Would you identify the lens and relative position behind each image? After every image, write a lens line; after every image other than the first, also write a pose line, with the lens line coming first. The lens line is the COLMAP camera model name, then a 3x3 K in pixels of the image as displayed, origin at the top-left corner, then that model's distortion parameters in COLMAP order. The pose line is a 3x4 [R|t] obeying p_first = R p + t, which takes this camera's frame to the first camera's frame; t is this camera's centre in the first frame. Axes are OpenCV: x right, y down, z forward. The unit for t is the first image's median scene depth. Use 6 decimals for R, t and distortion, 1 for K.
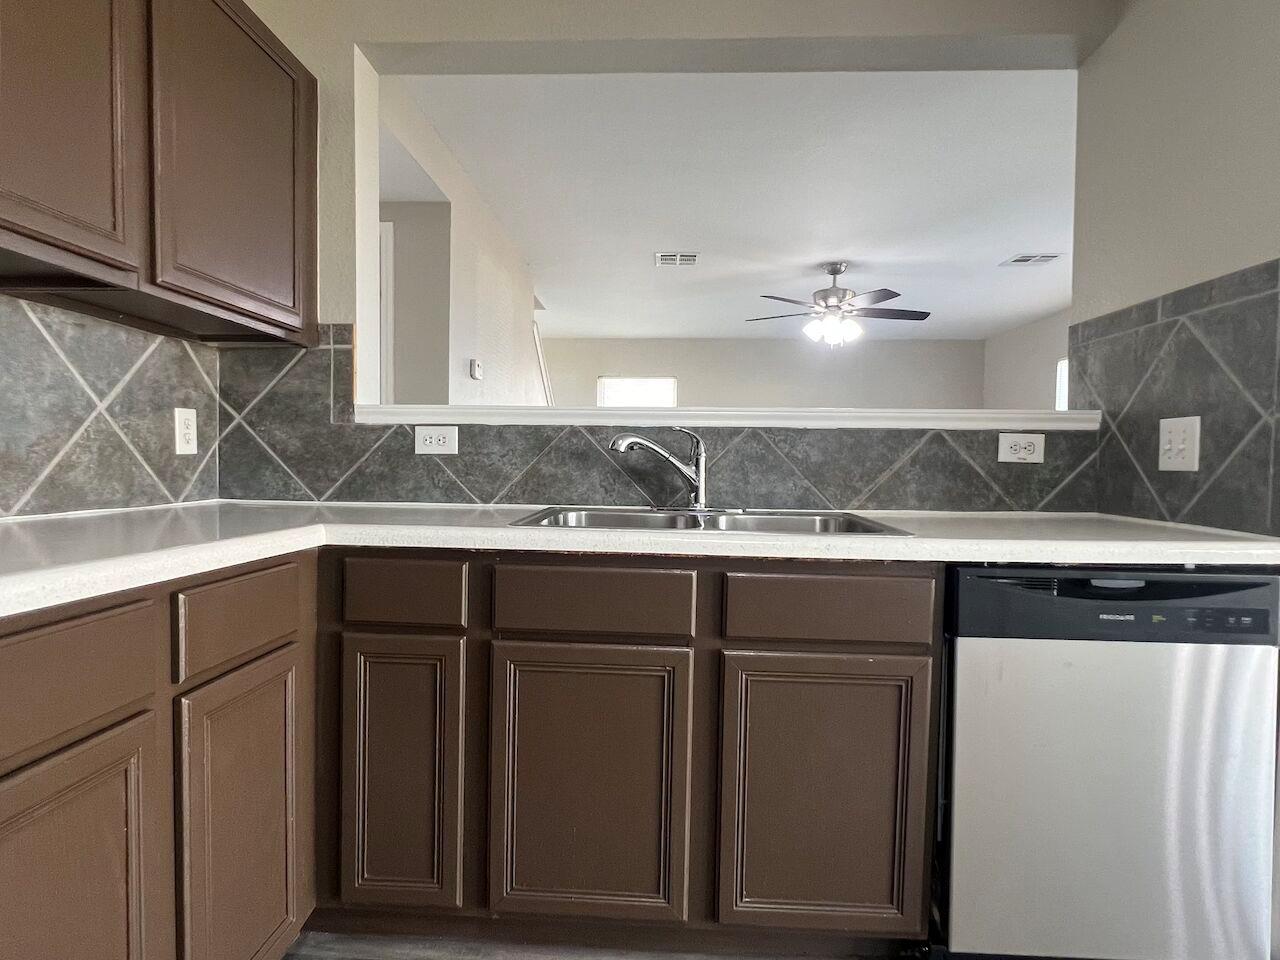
lens RADIAL K [[724.0, 0, 629.8], [0, 724.0, 484.4], [0, 0, 1]] dist [-0.000508, -0.001465]
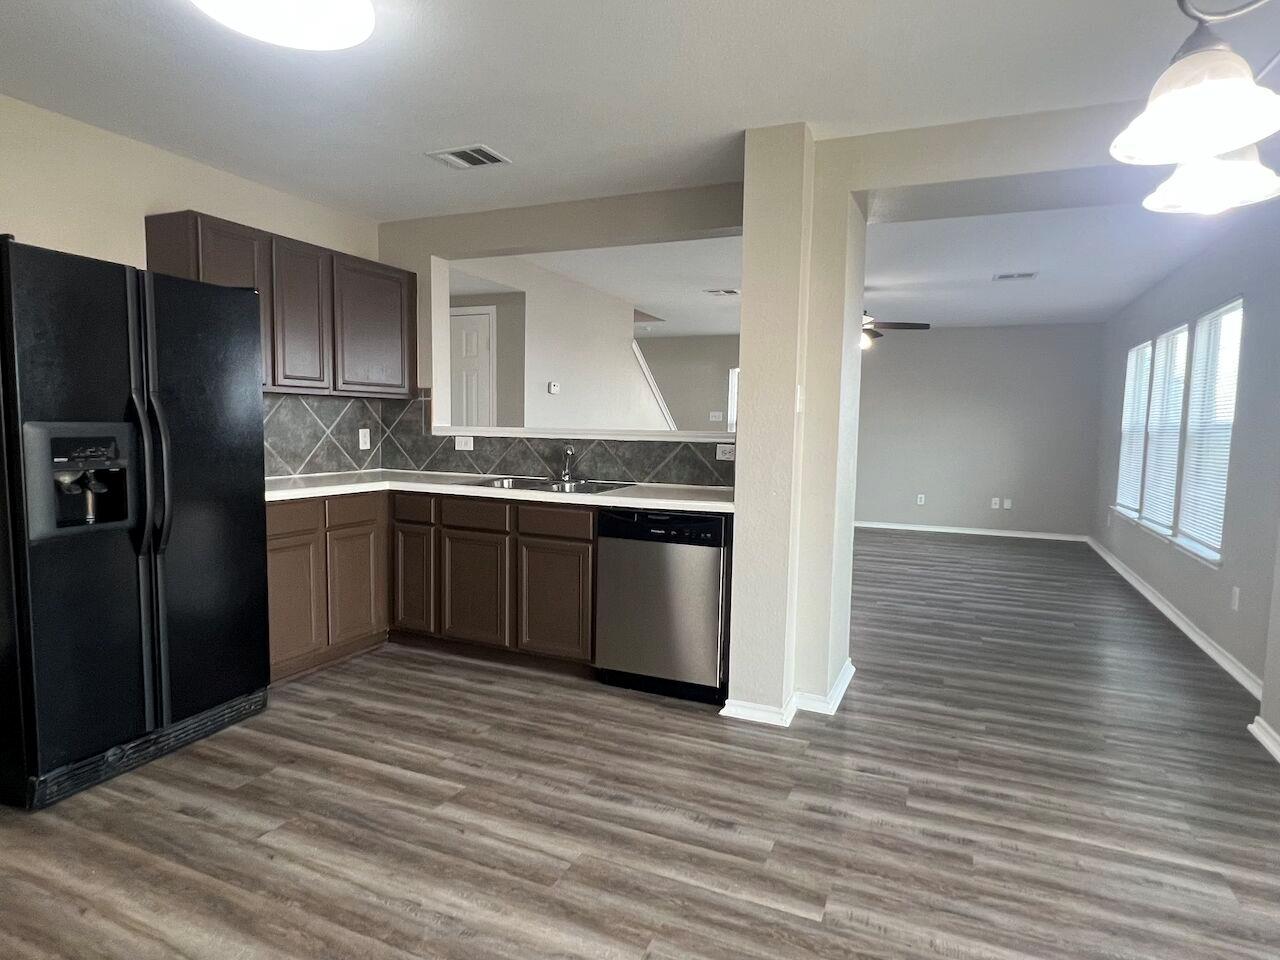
lens RADIAL K [[724.0, 0, 606.5], [0, 724.0, 489.7], [0, 0, 1]] dist [-0.000508, -0.001465]
pose [[0.929595, 0.034813, -0.366935, 0.922103], [-0.014558, 0.998221, 0.057823, -0.056854], [0.368295, -0.048410, 0.928448, -0.827705]]
